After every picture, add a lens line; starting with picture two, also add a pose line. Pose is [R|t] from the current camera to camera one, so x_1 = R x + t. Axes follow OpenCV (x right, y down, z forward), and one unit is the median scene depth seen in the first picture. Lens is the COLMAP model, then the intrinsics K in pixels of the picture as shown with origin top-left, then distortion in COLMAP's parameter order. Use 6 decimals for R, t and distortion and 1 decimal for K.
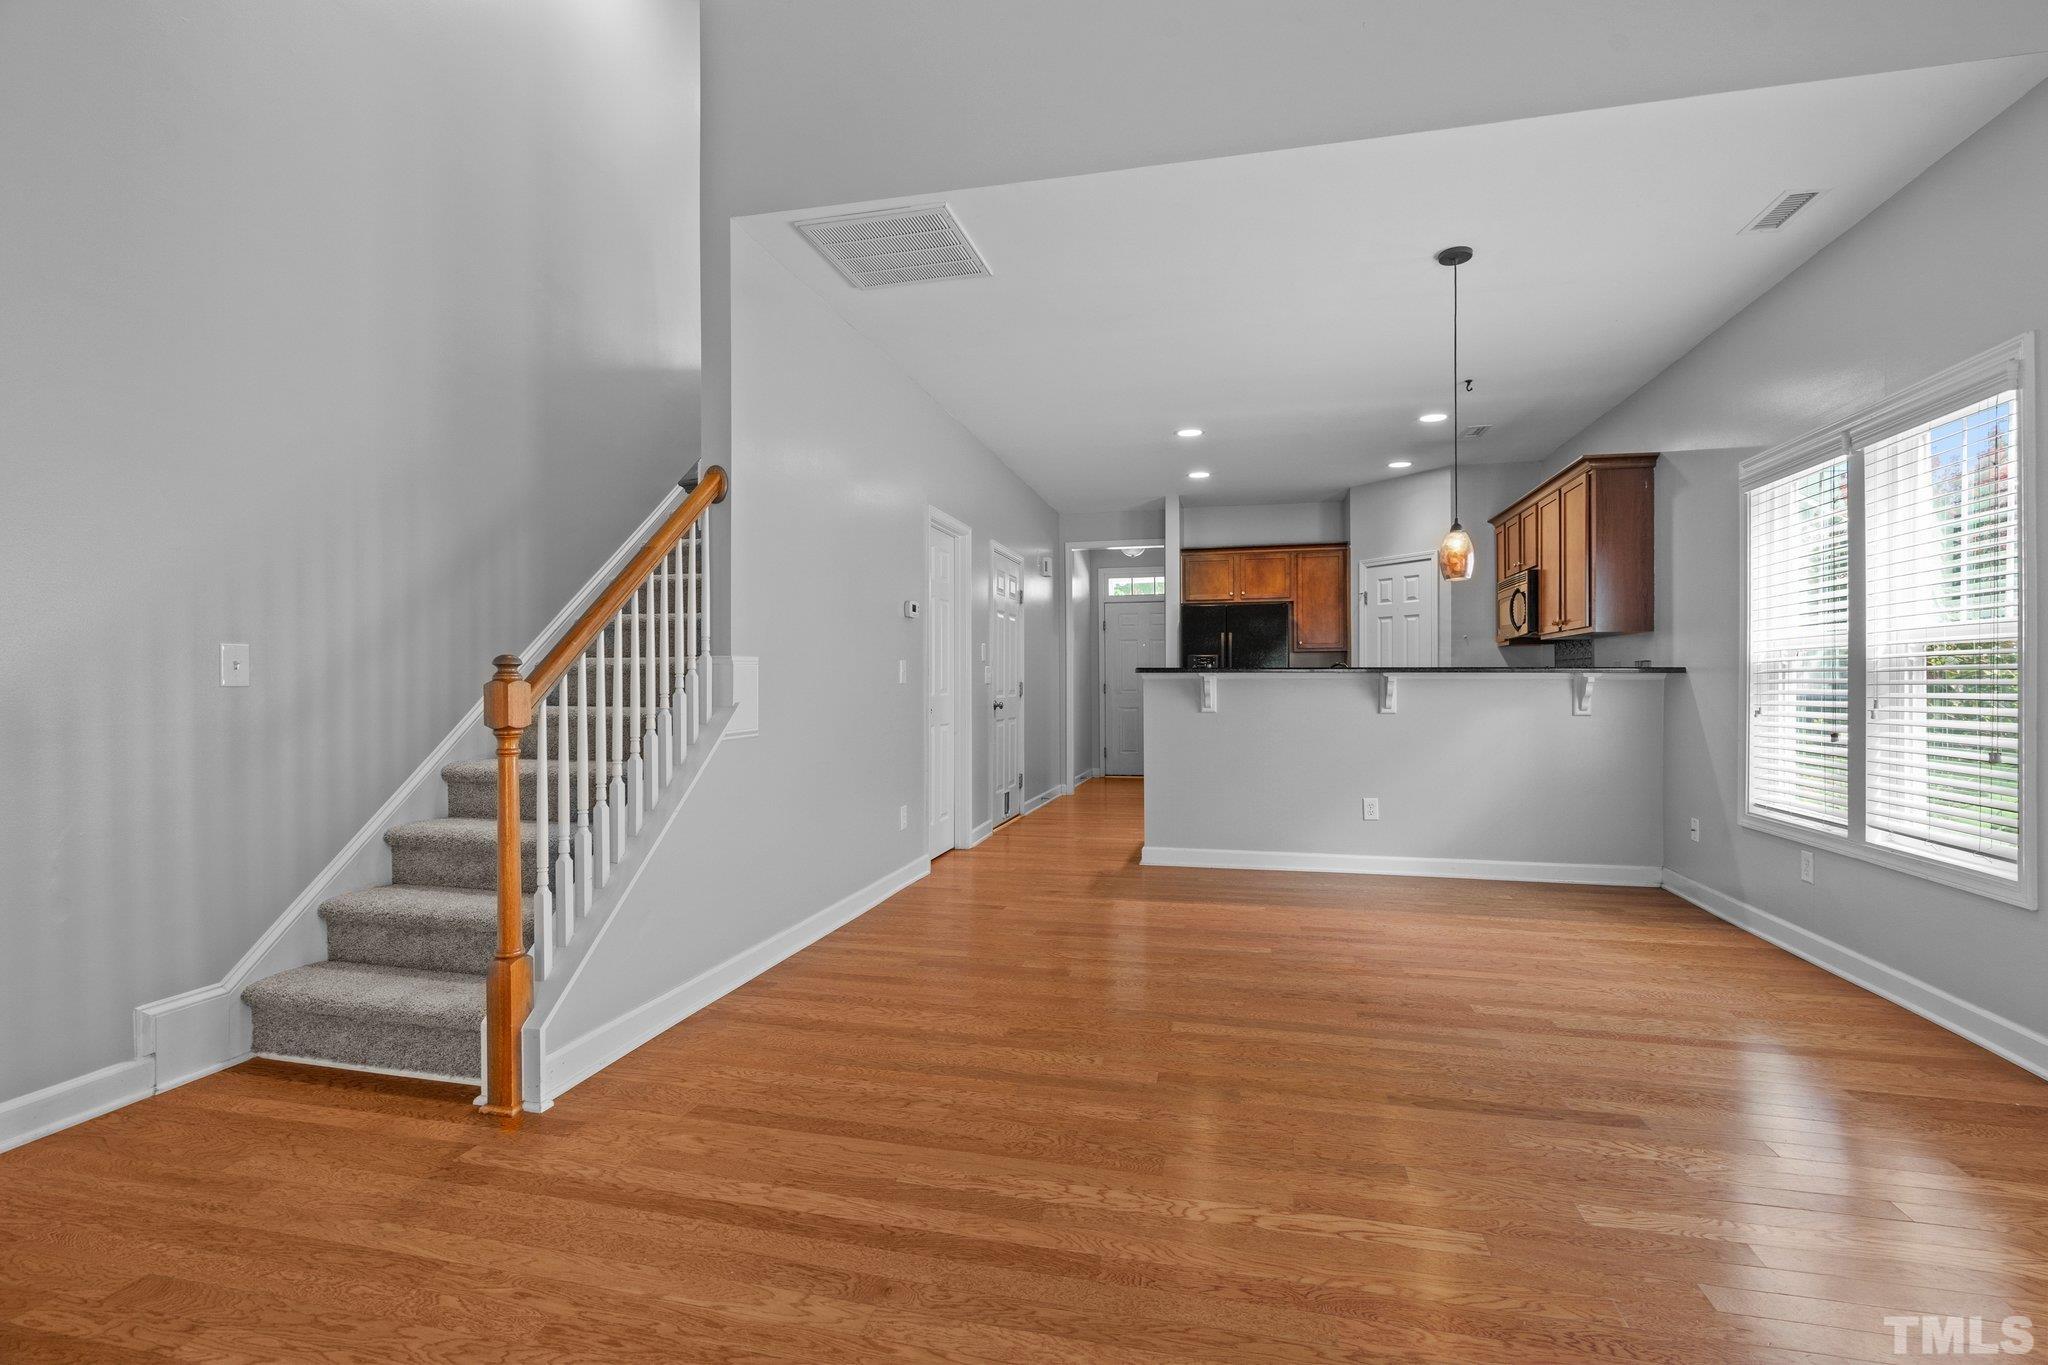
lens RADIAL K [[930.1, 0, 1022.7], [0, 930.1, 685.9], [0, 0, 1]] dist [-0.001110, 0.000175]
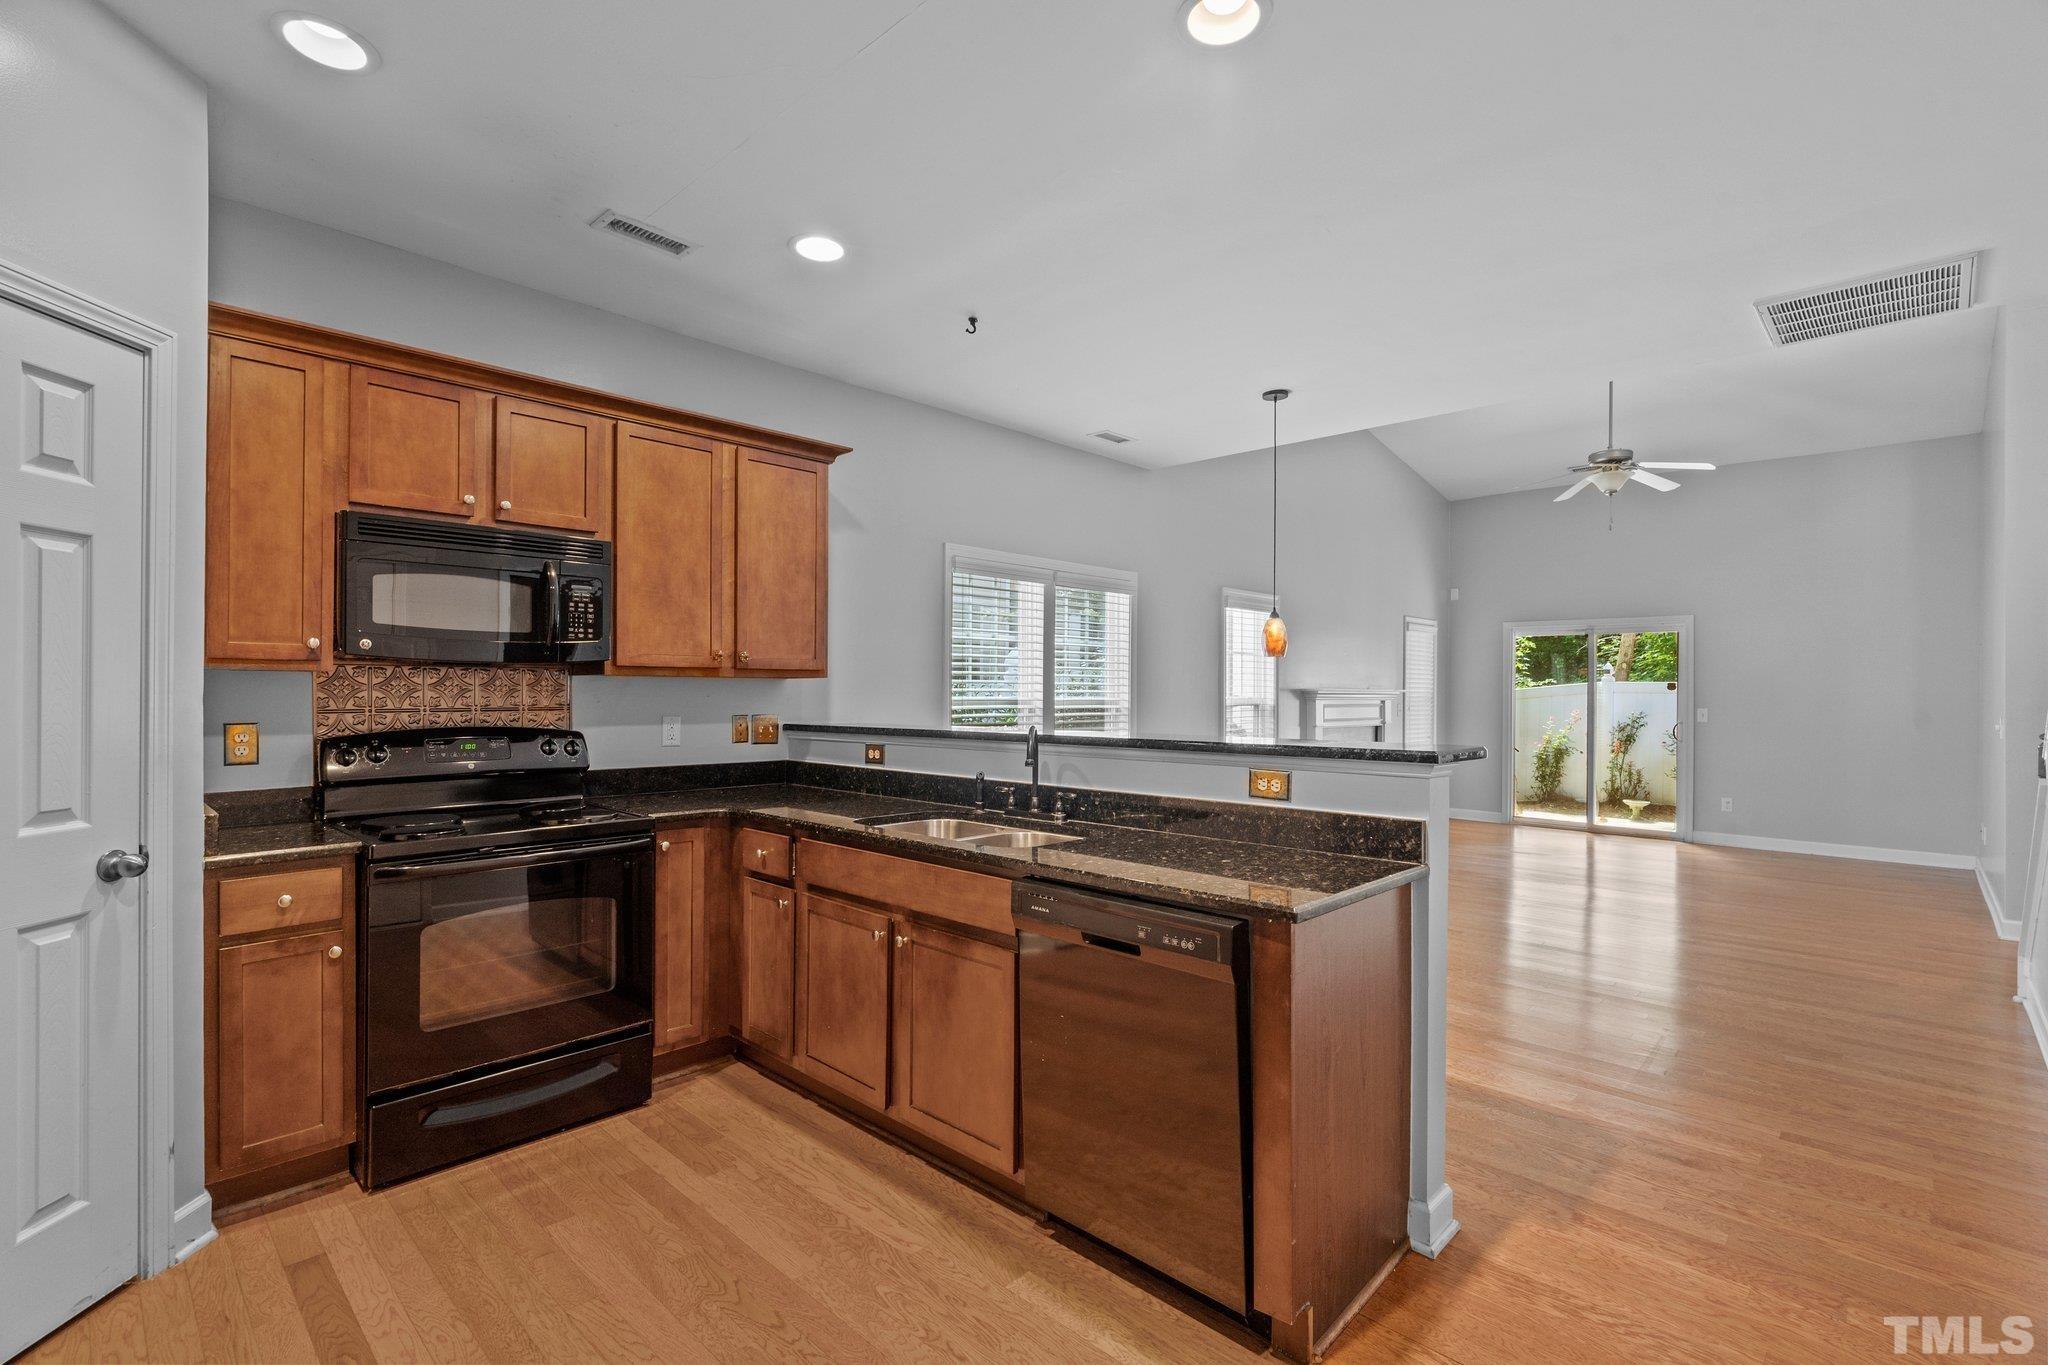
lens RADIAL K [[928.6, 0, 1024.4], [0, 928.6, 687.2], [0, 0, 1]] dist [-0.005920, 0.000058]
pose [[-0.865087, -0.000360, 0.501622, 0.099436], [-0.002356, 0.999992, -0.003346, -0.050963], [-0.501617, -0.004077, -0.865080, 1.655436]]
